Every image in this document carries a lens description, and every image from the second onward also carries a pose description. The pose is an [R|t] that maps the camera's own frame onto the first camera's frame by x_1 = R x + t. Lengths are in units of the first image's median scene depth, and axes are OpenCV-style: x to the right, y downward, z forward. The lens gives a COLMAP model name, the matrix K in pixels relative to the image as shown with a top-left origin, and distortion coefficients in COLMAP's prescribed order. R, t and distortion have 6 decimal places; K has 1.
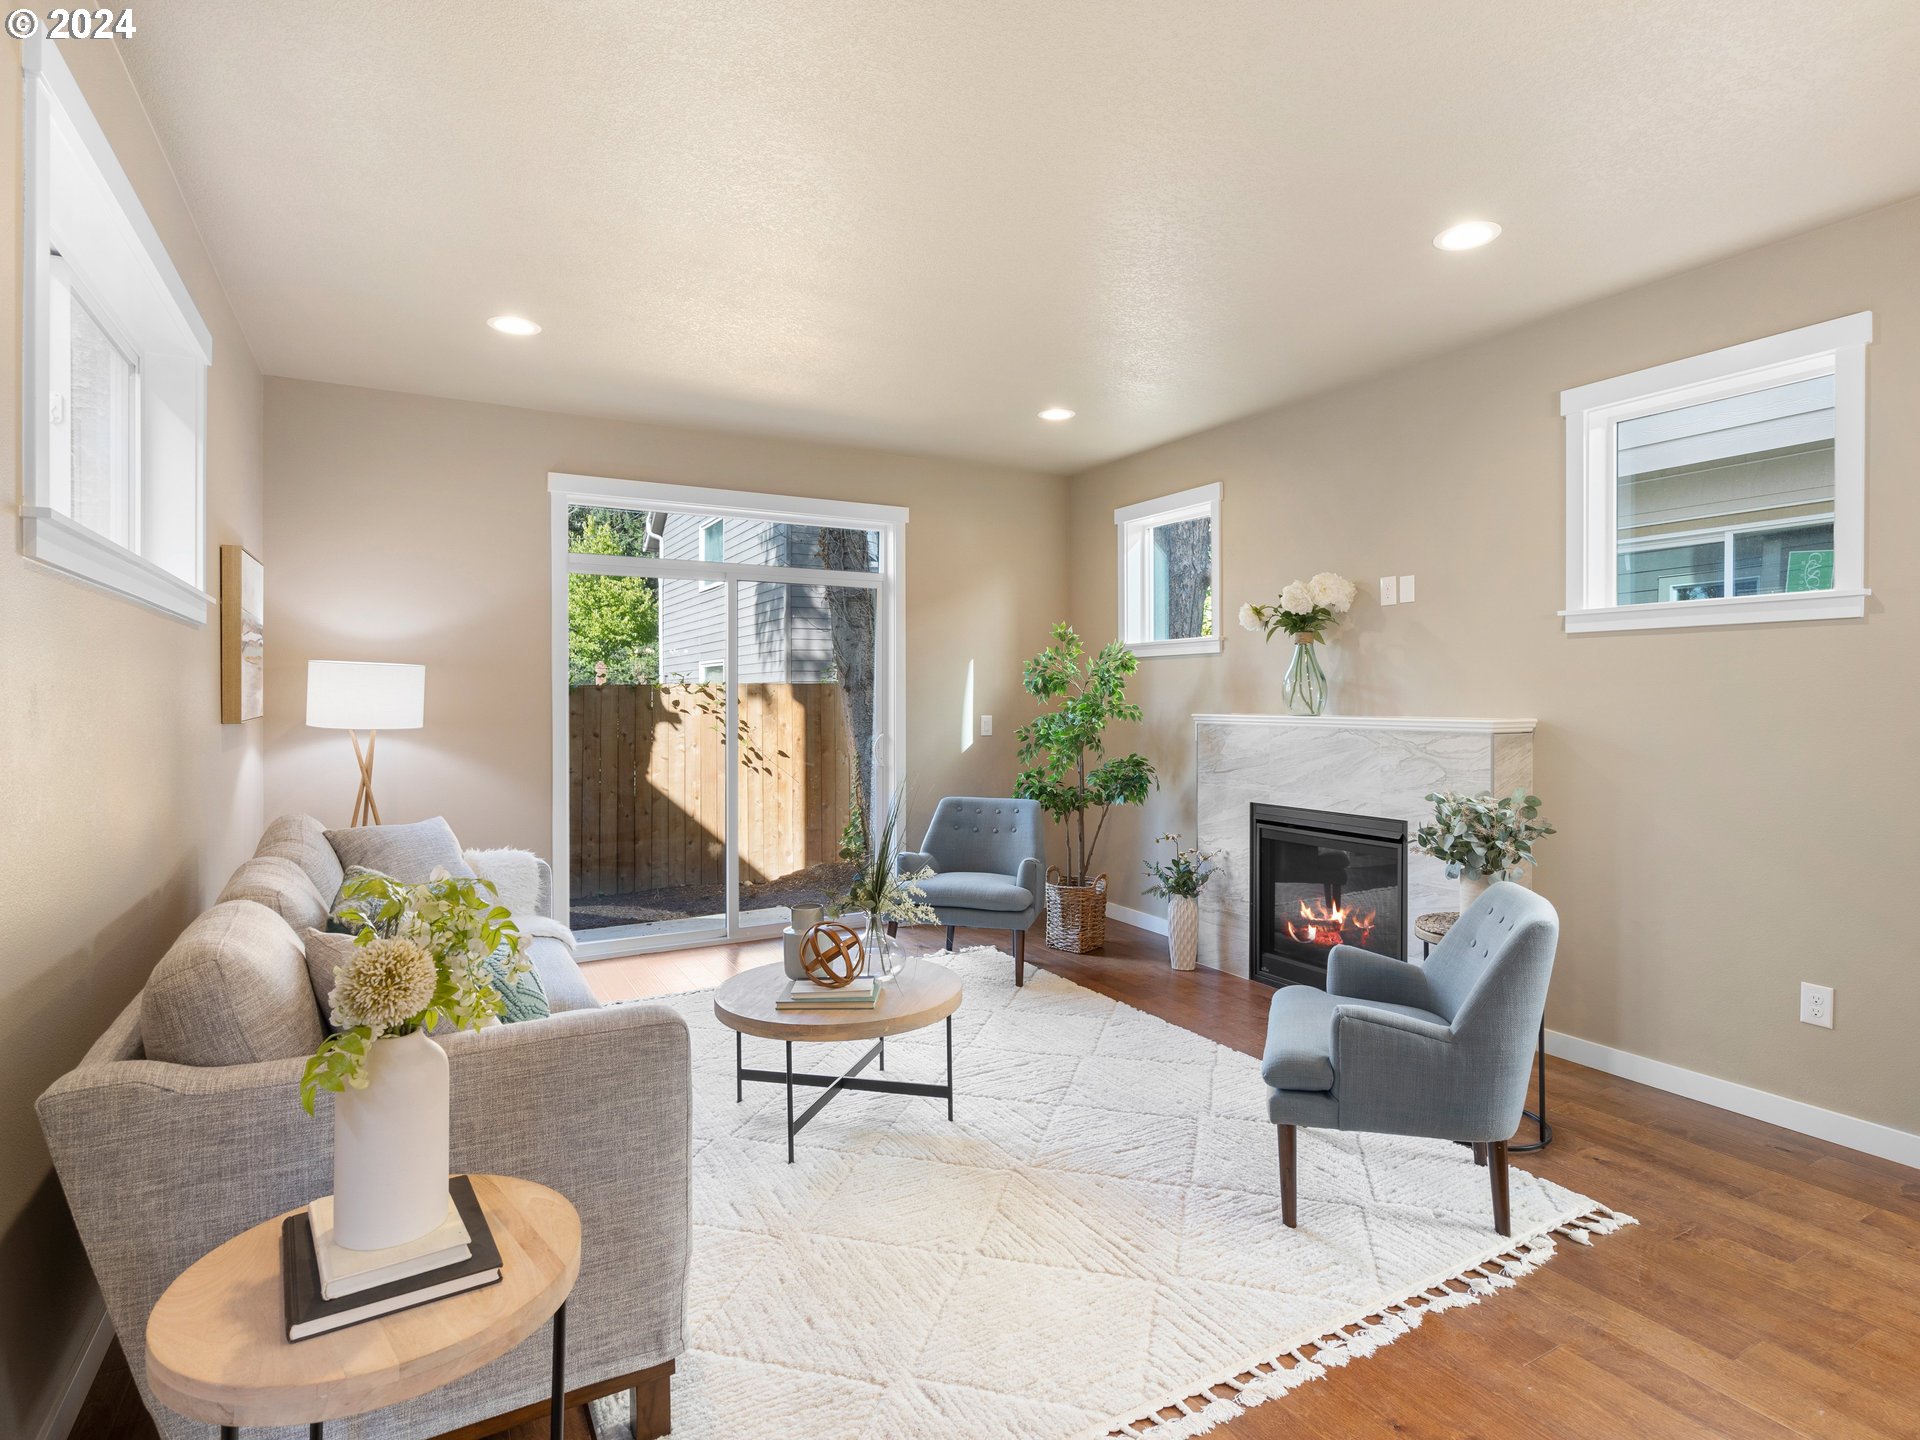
lens RADIAL K [[1004.5, 0, 980.4], [0, 1004.5, 691.1], [0, 0, 1]] dist [-0.001315, 0.001521]
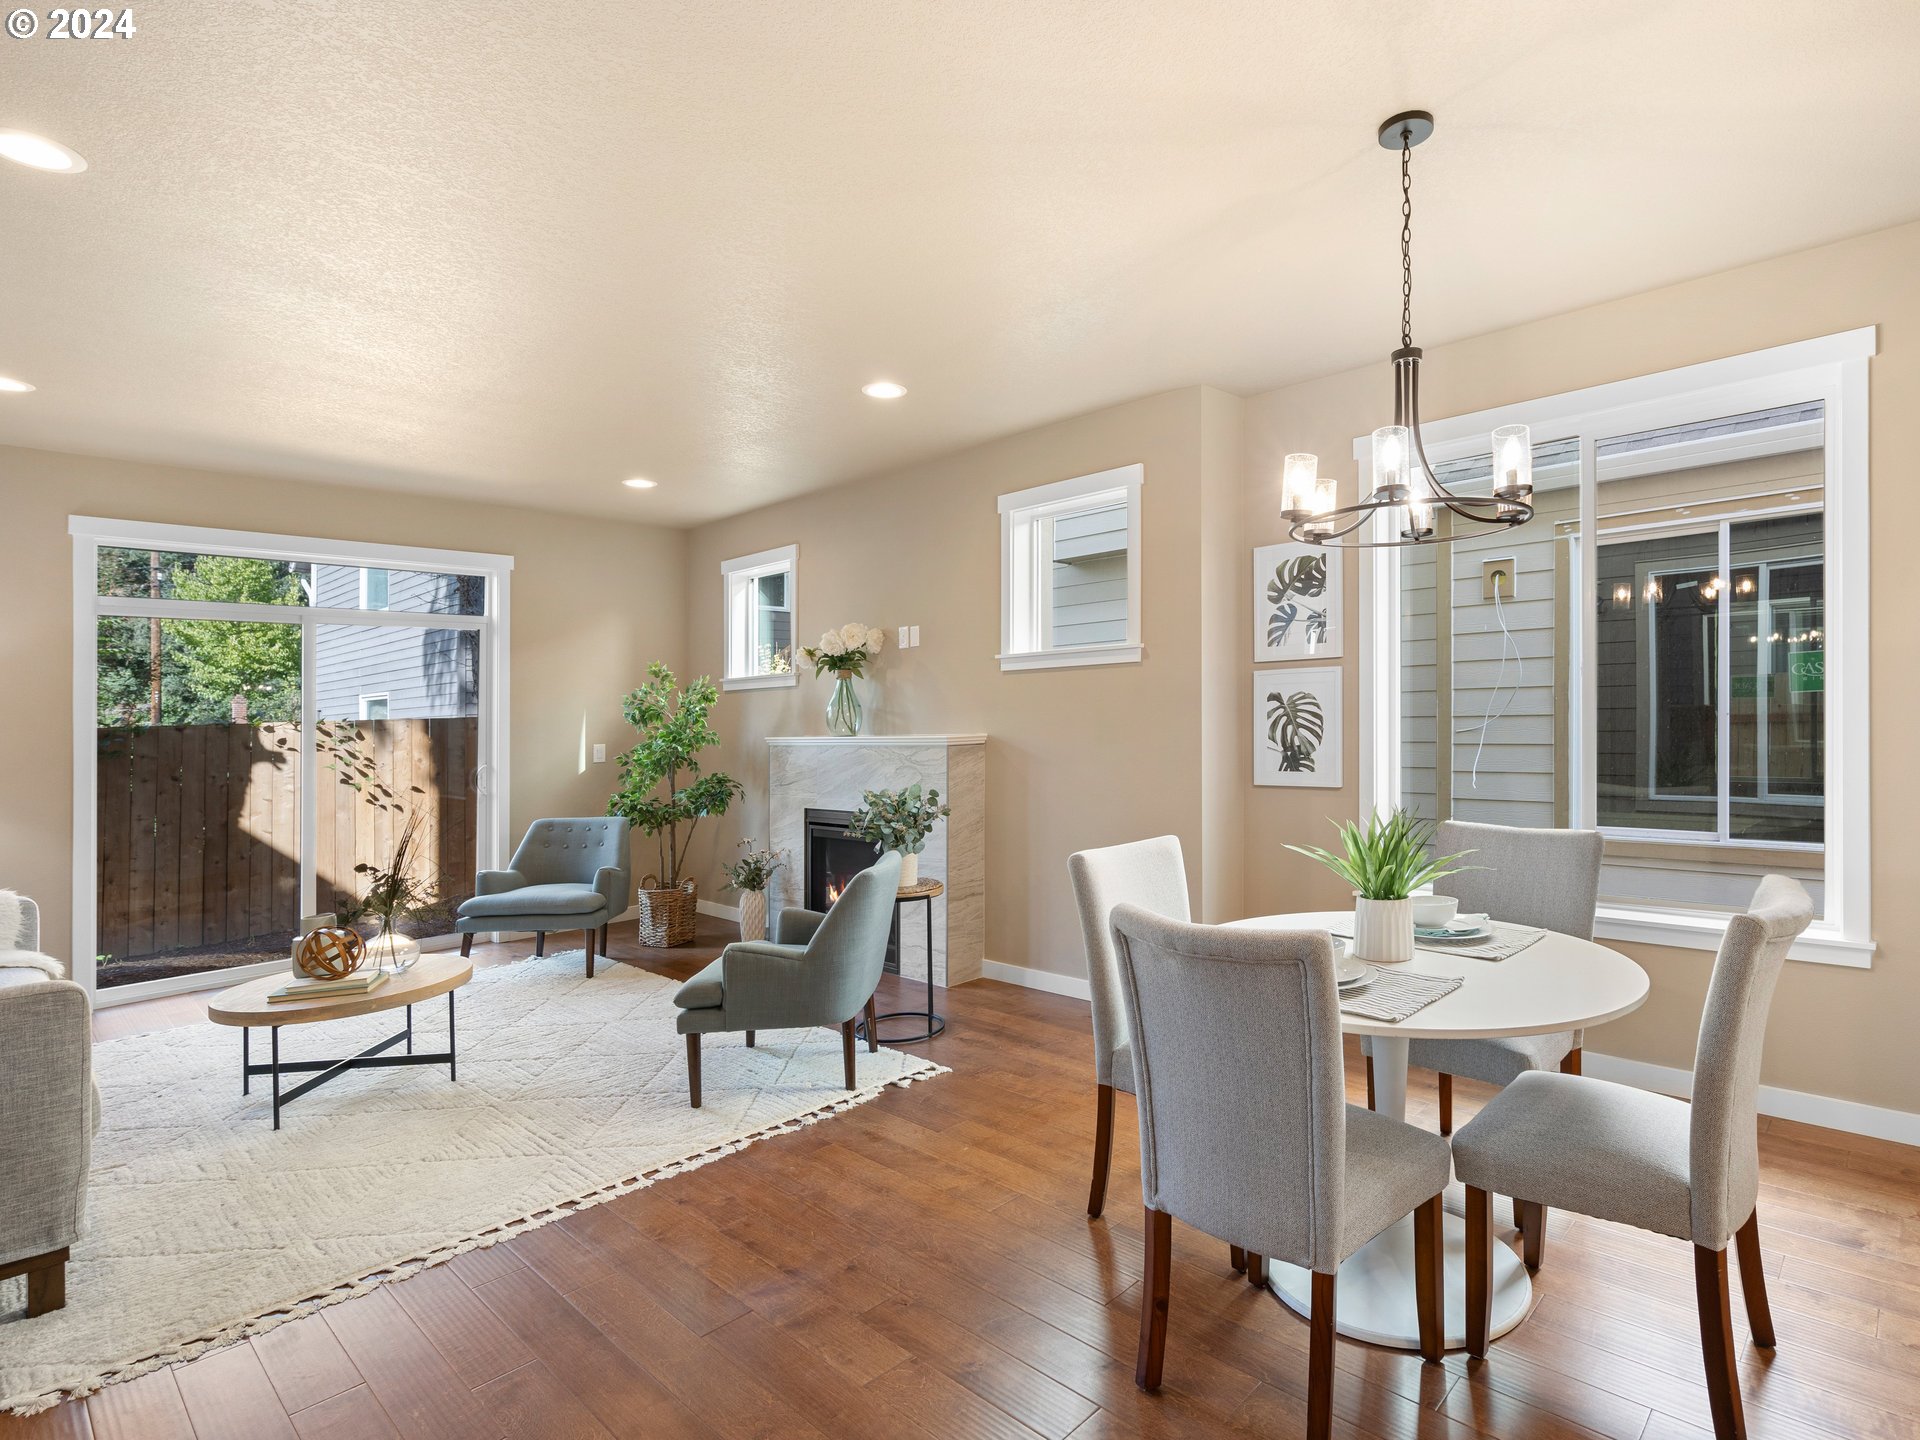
lens RADIAL K [[968.7, 0, 1065.7], [0, 968.7, 687.1], [0, 0, 1]] dist [0.004384, 0.000309]
pose [[0.945412, -0.014647, 0.325548, 0.218847], [0.023491, 0.999454, -0.023252, -0.002607], [-0.325030, 0.029631, 0.945240, -0.270796]]
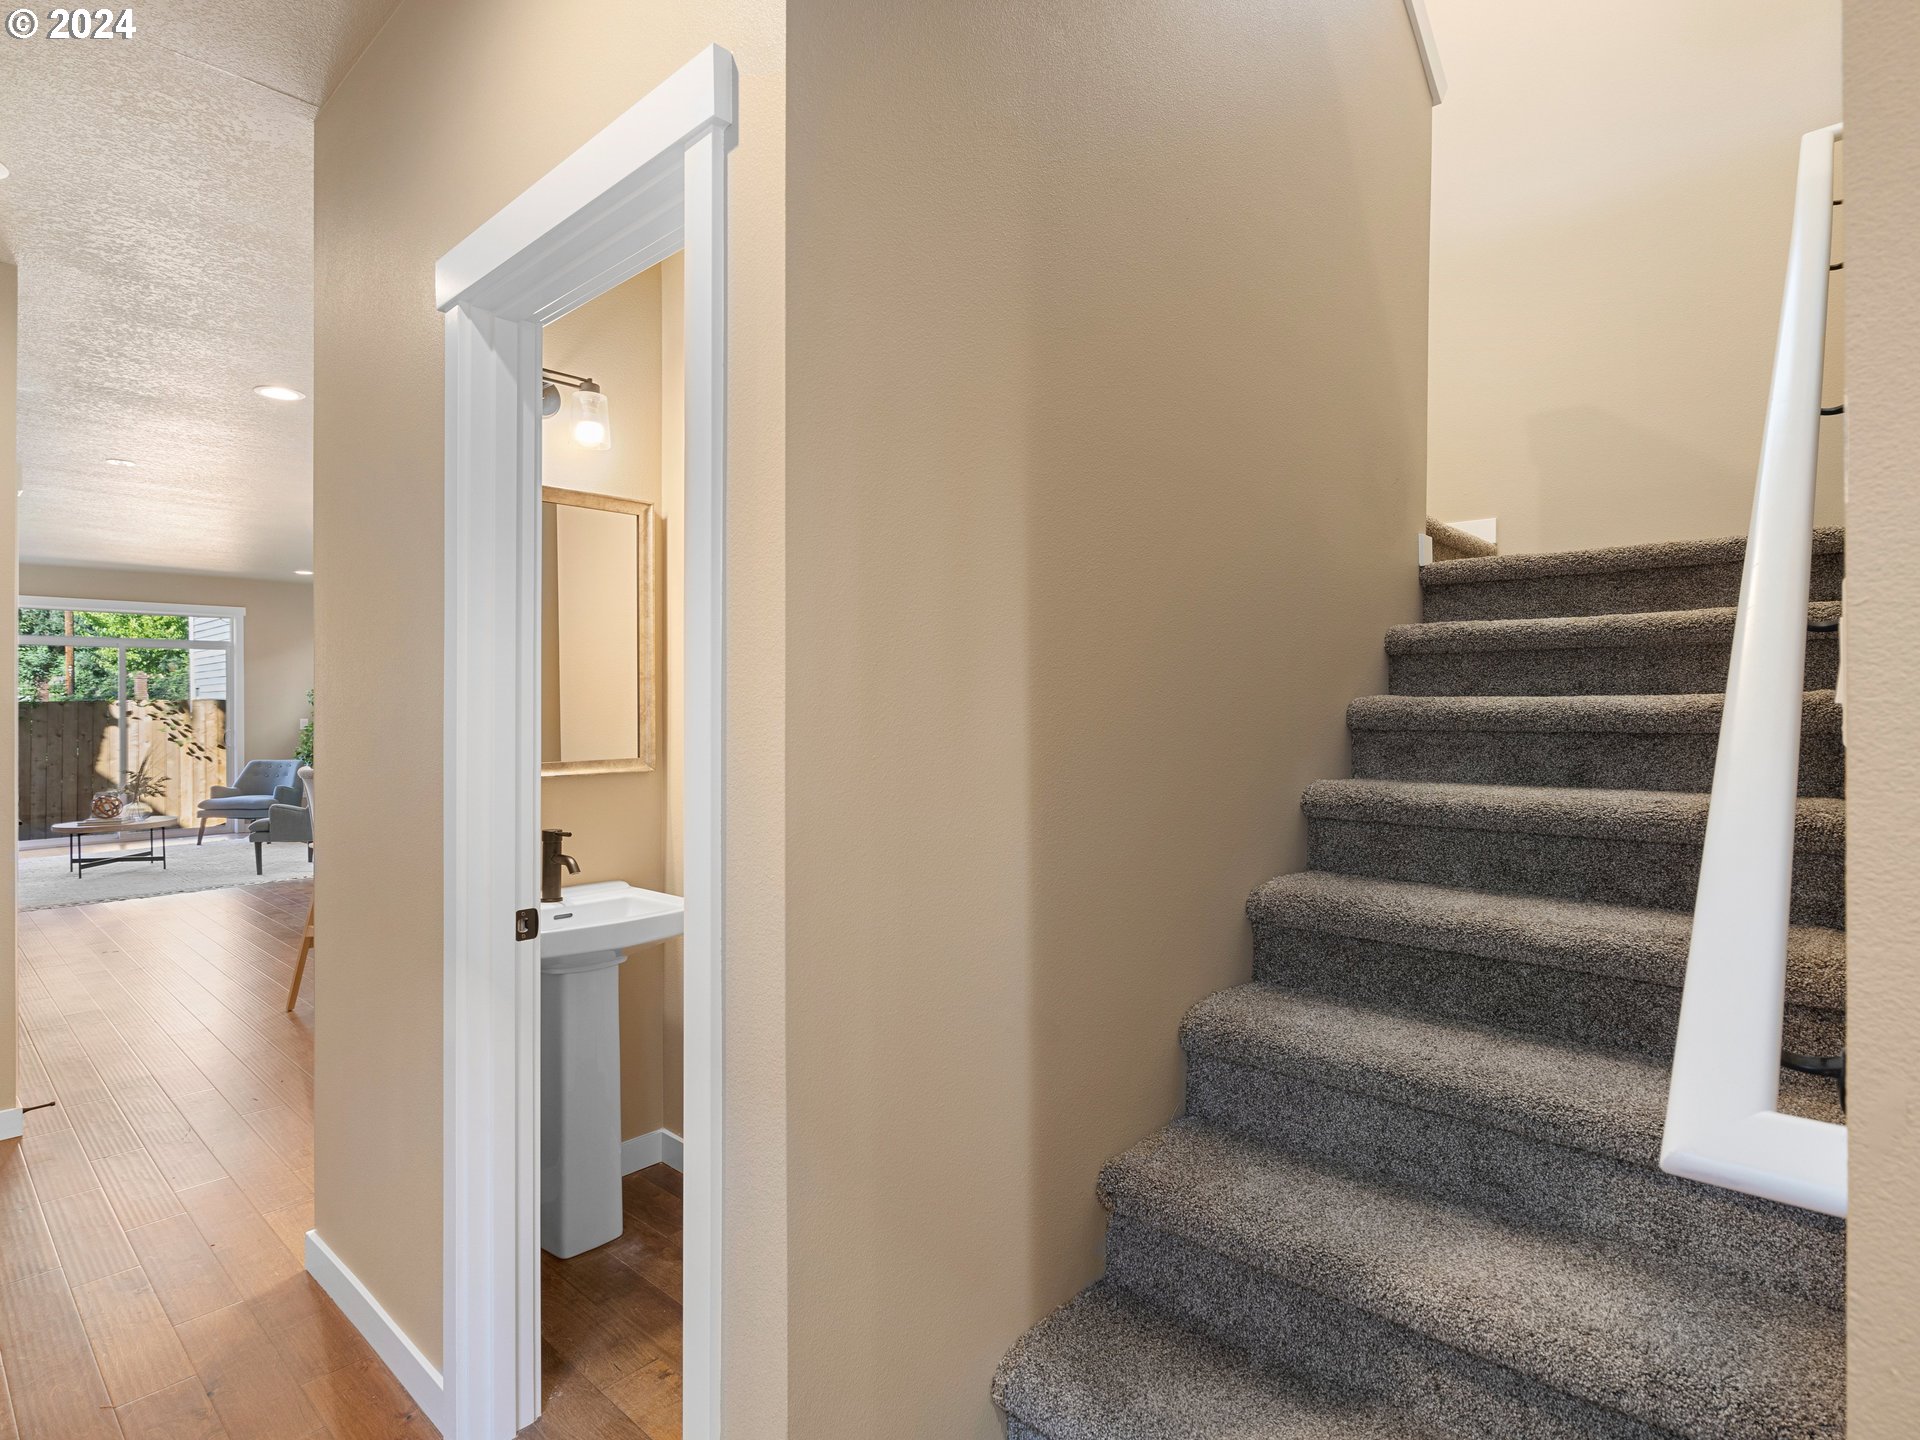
lens RADIAL K [[1004.5, 0, 974.2], [0, 1004.5, 711.4], [0, 0, 1]] dist [-0.001315, 0.001521]
pose [[0.953452, -0.011218, 0.301335, 0.901789], [0.006520, 0.999841, 0.016590, -0.014381], [-0.301473, -0.013853, 0.953374, -1.613521]]
